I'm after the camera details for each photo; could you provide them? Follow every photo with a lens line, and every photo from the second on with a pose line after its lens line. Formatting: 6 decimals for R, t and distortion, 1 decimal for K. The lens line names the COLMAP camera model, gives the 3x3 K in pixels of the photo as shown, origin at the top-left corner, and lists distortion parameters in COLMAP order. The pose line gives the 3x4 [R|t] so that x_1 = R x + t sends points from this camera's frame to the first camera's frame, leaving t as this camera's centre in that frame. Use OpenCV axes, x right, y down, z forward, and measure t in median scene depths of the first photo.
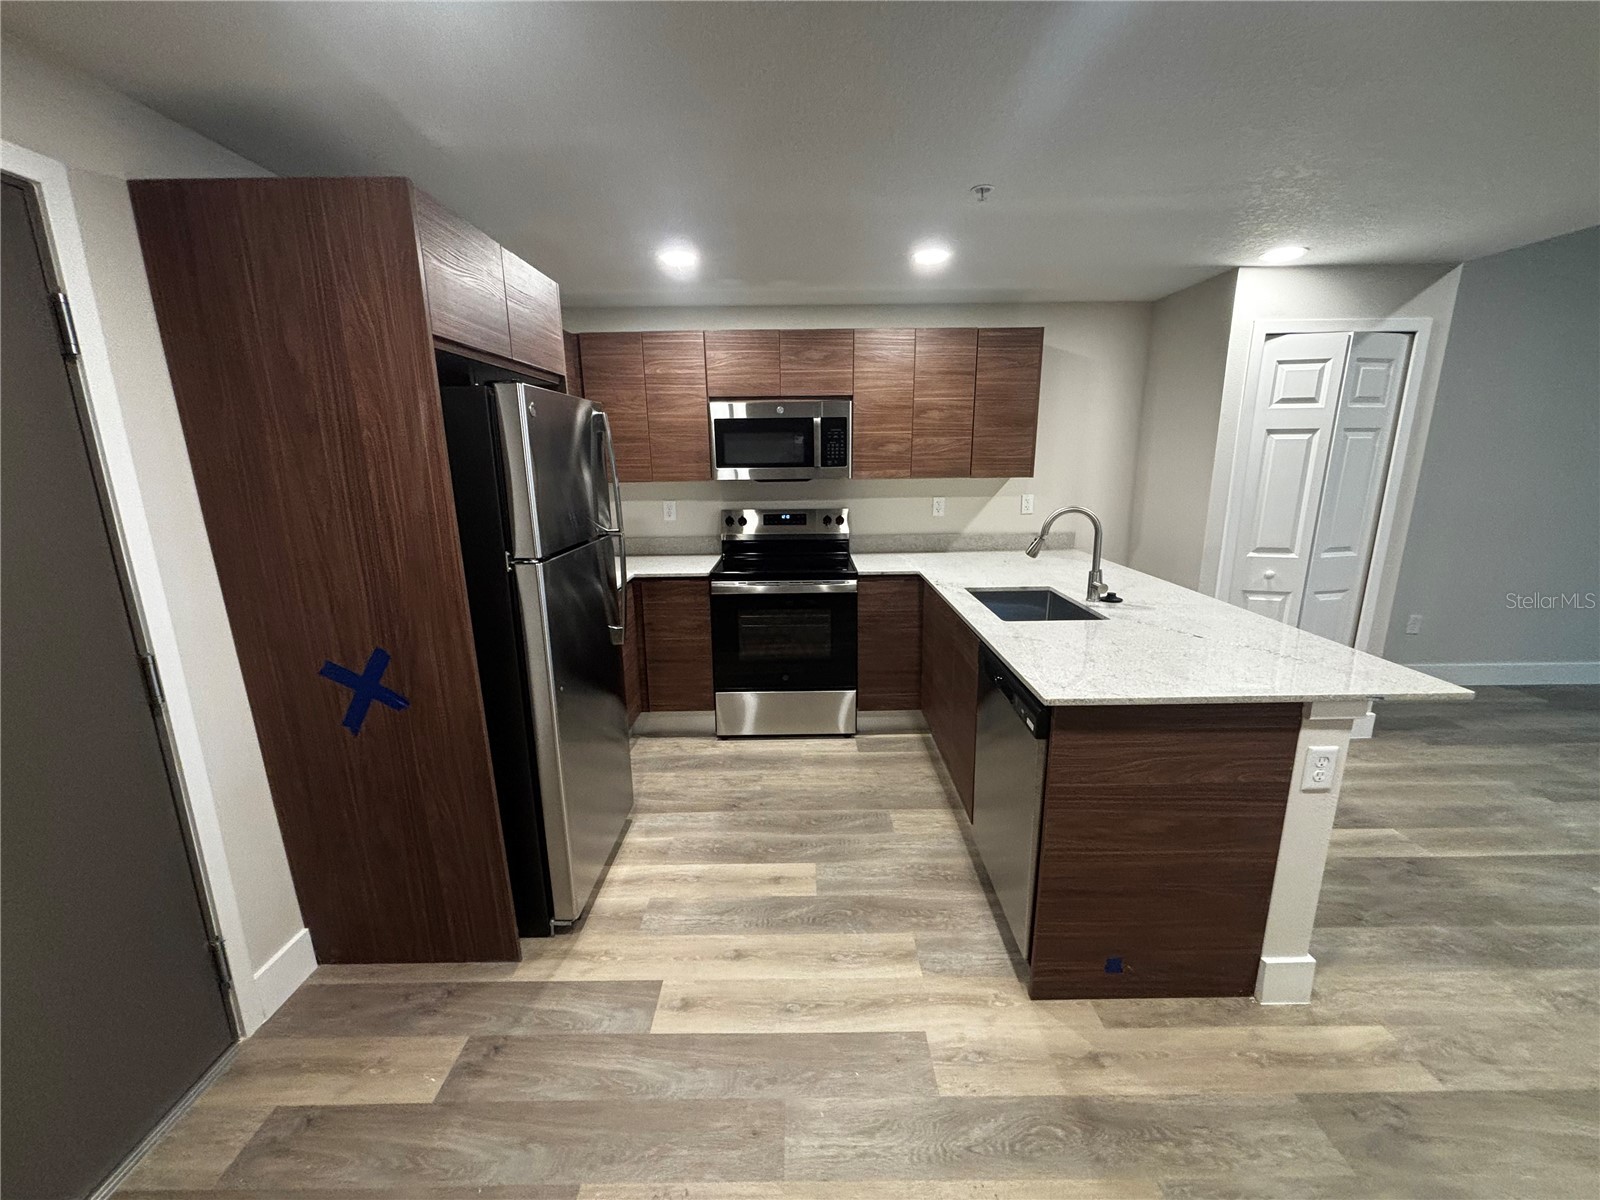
lens RADIAL K [[642.7, 0, 796.8], [0, 642.7, 601.6], [0, 0, 1]] dist [0.003188, -0.000678]
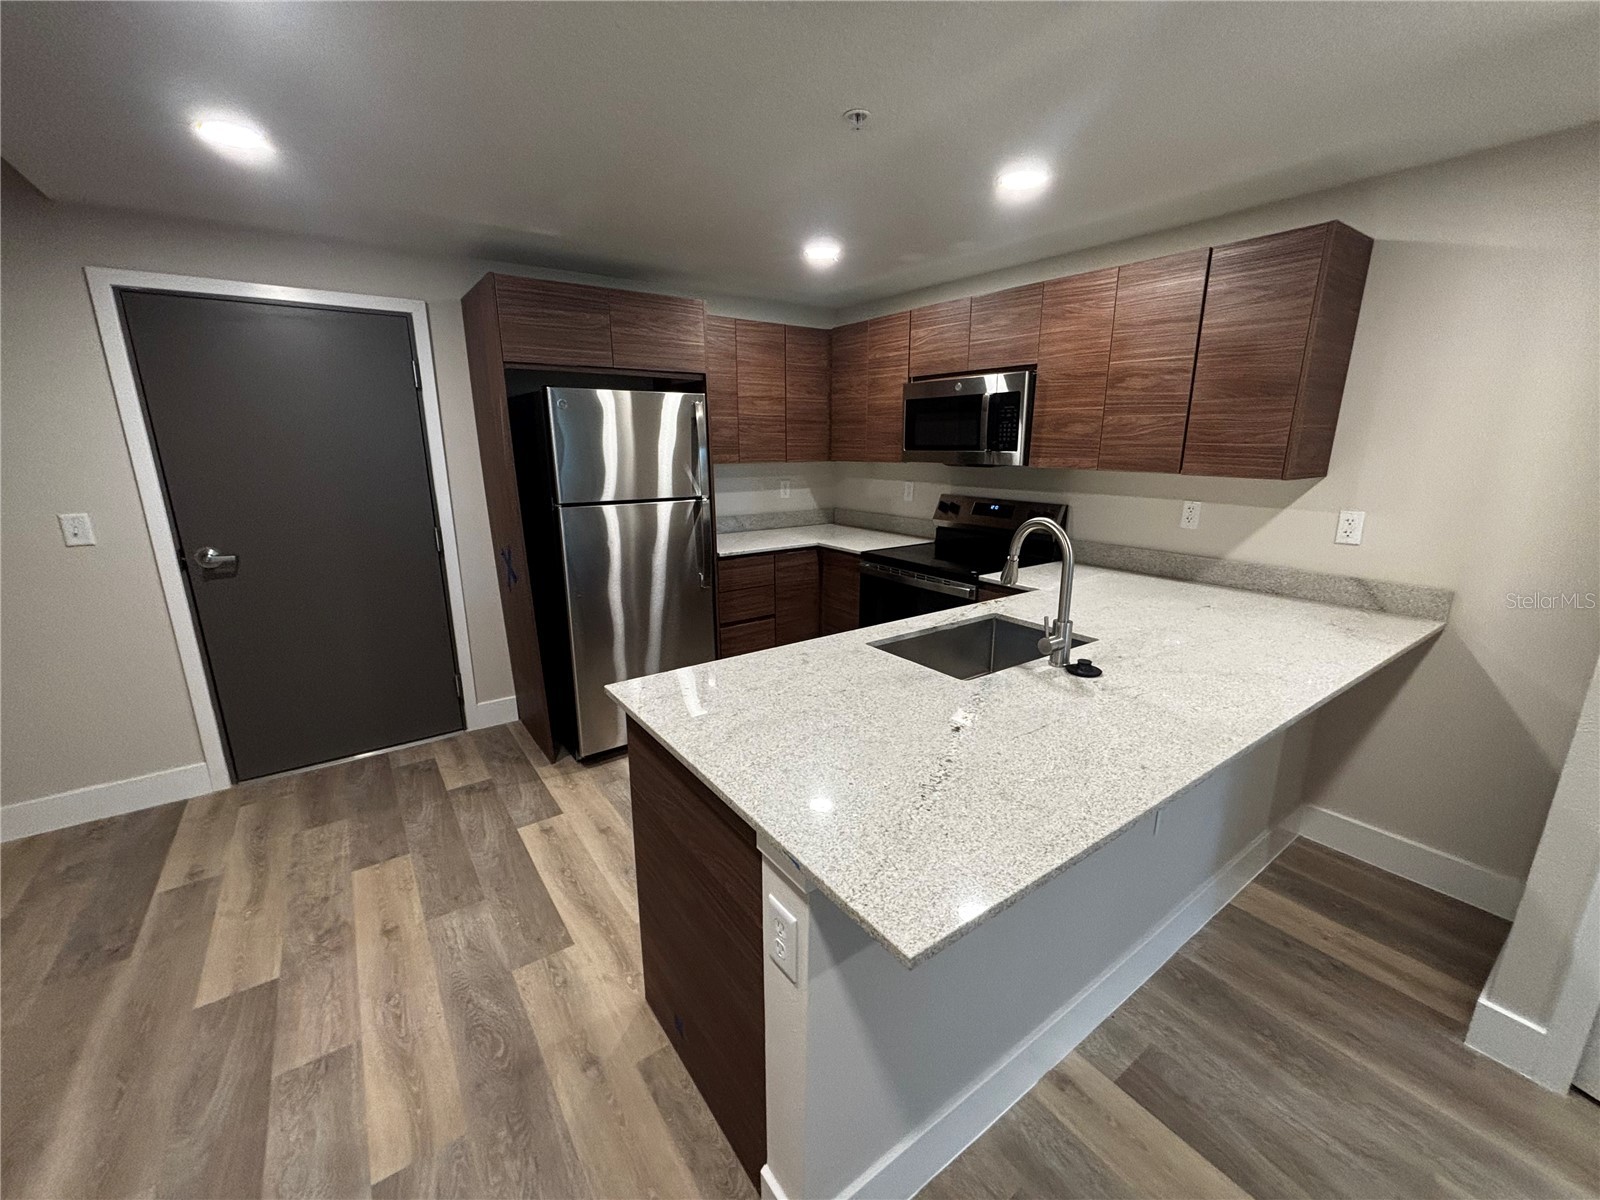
lens RADIAL K [[644.1, 0, 800.7], [0, 644.1, 598.7], [0, 0, 1]] dist [0.000263, 0.000100]
pose [[0.583544, 0.208505, -0.784858, 0.737307], [-0.186635, 0.975040, 0.120265, -0.089303], [0.790344, 0.076302, 0.607893, 0.350048]]
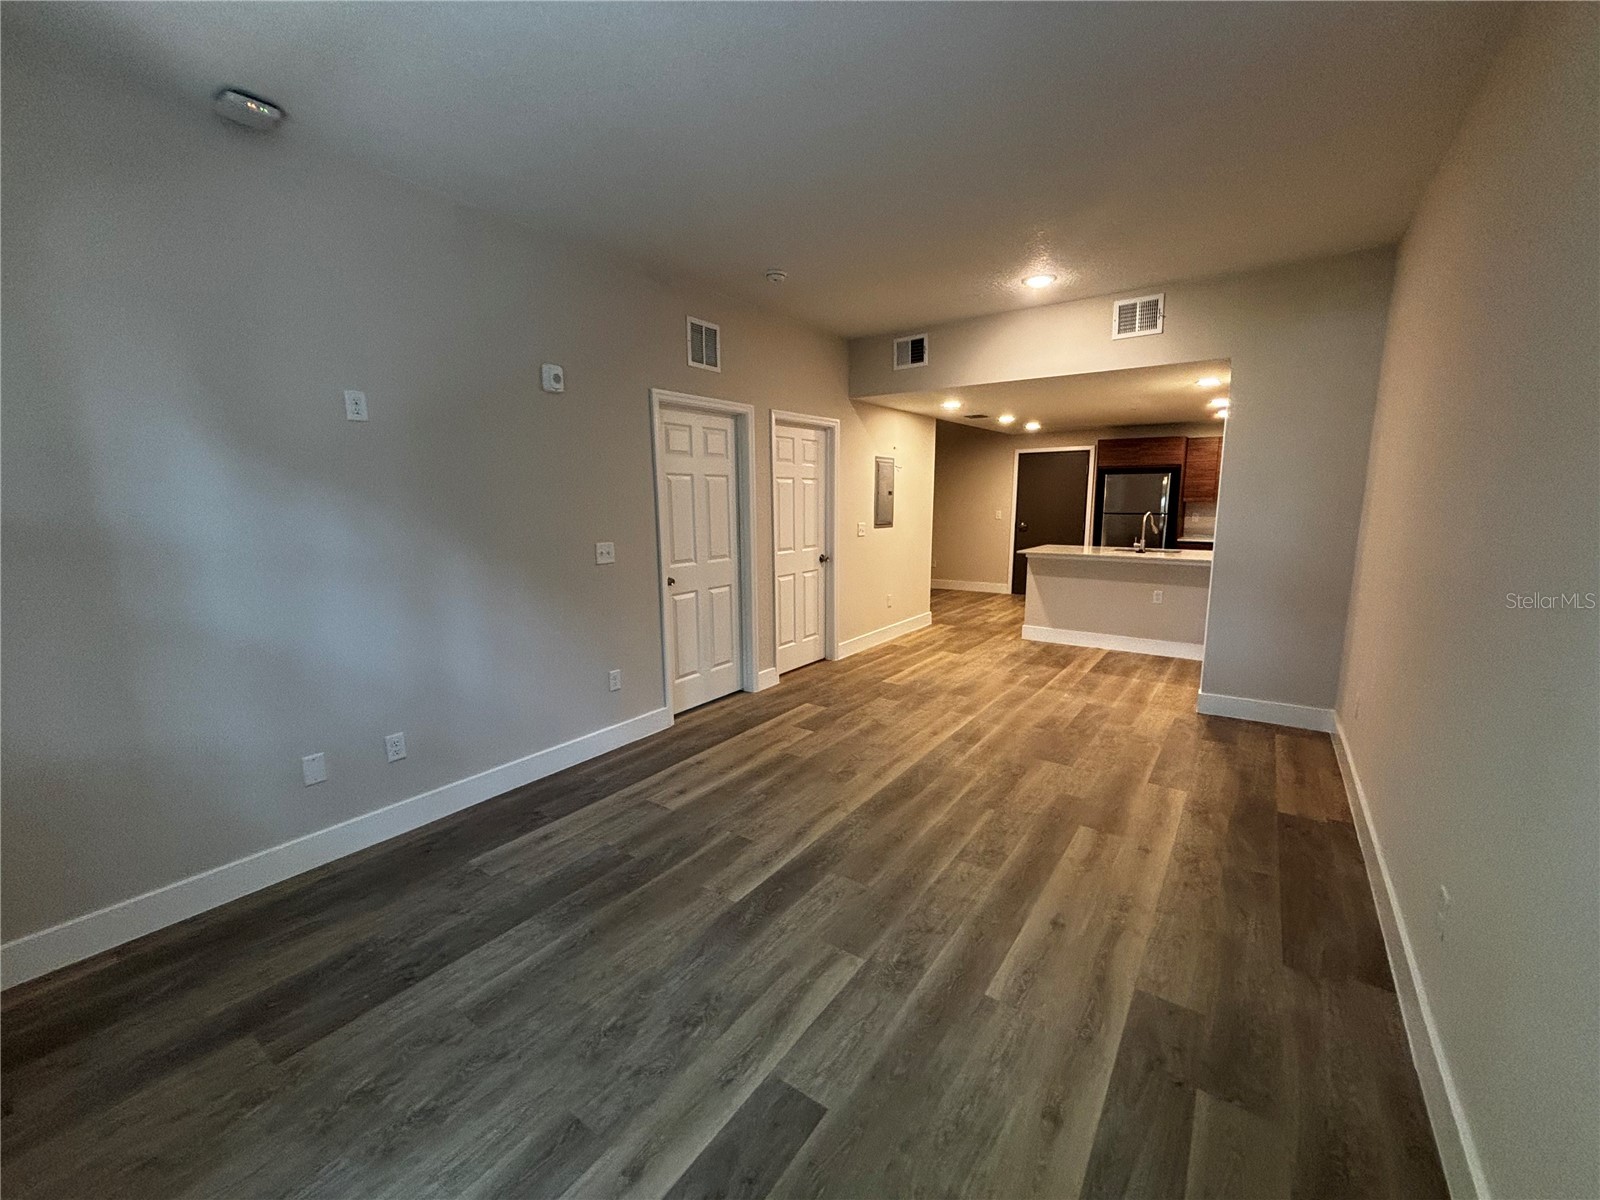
lens RADIAL K [[640.9, 0, 802.8], [0, 640.9, 602.4], [0, 0, 1]] dist [0.002434, -0.000273]
pose [[-0.581176, 0.151779, -0.799498, 2.846146], [-0.165959, 0.939700, 0.299036, -0.303045], [0.796675, 0.306476, -0.520942, 1.181474]]
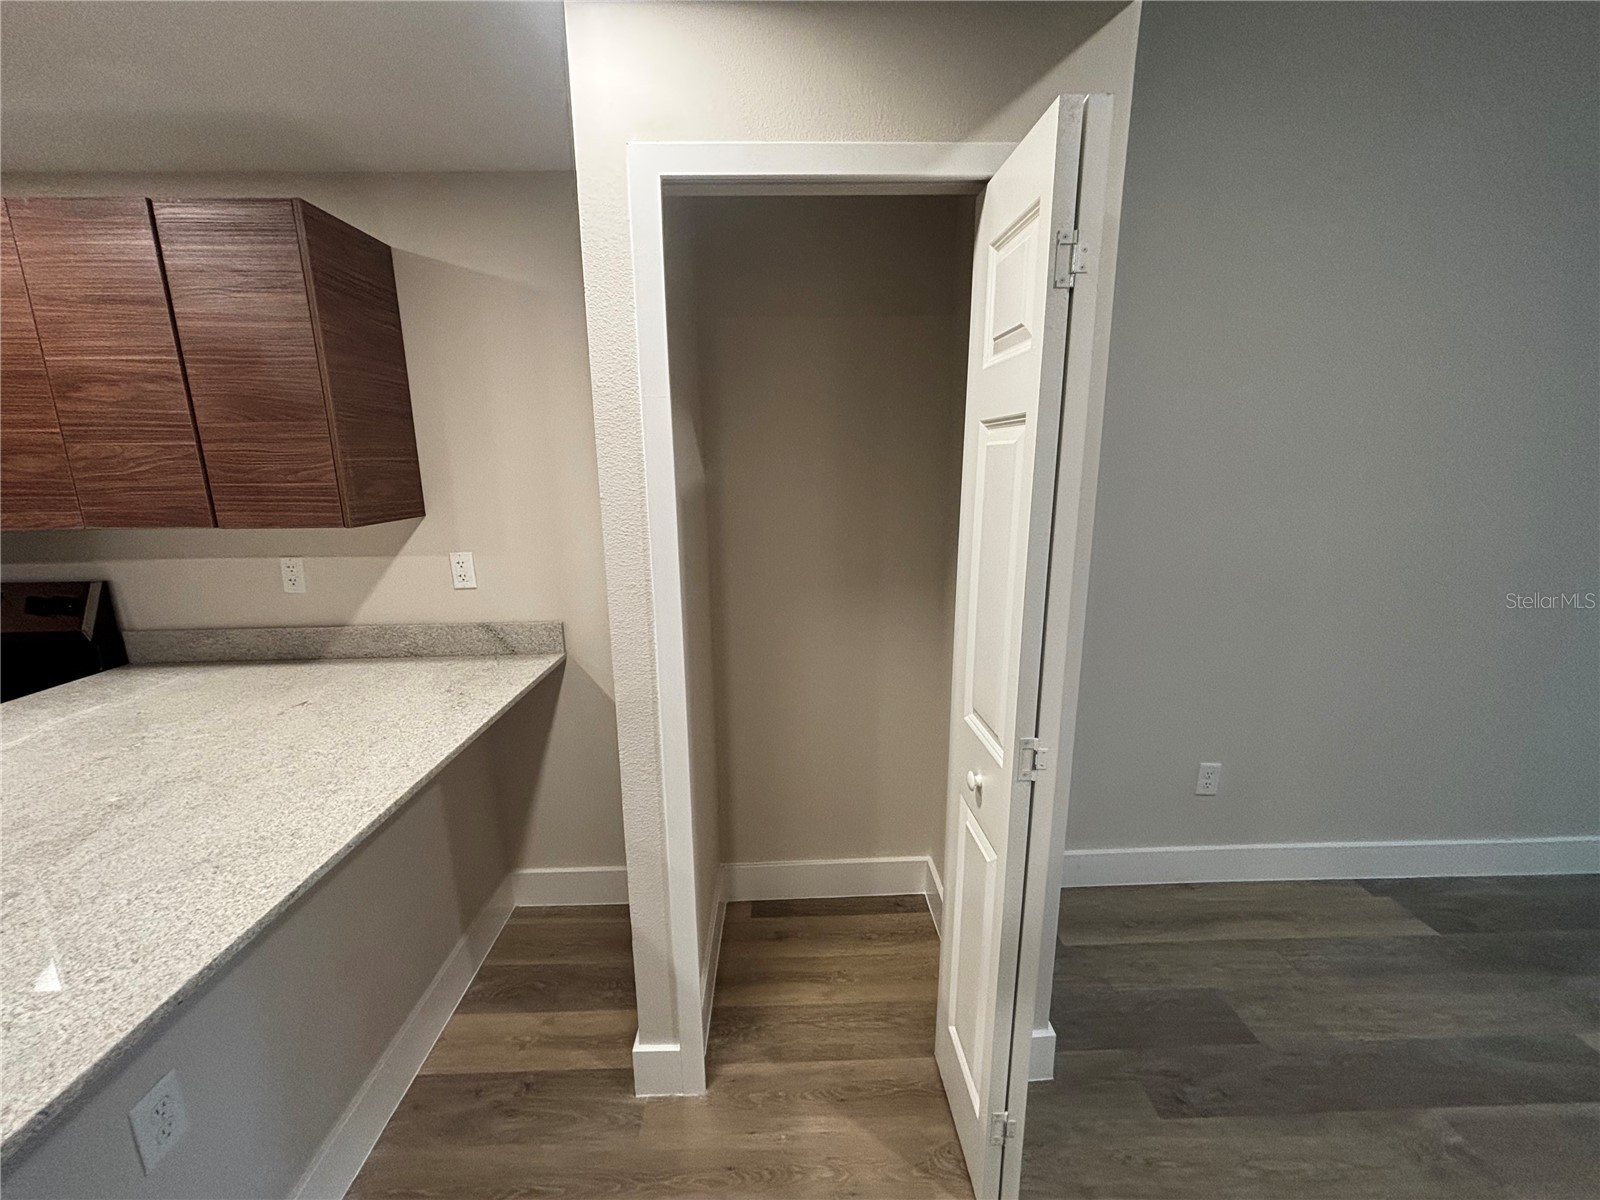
lens RADIAL K [[642.7, 0, 796.8], [0, 642.7, 601.6], [0, 0, 1]] dist [0.003188, -0.000678]
pose [[0.999720, -0.005347, 0.023070, 0.844098], [0.005478, 0.999969, -0.005625, -0.166081], [-0.023039, 0.005750, 0.999718, 0.643903]]
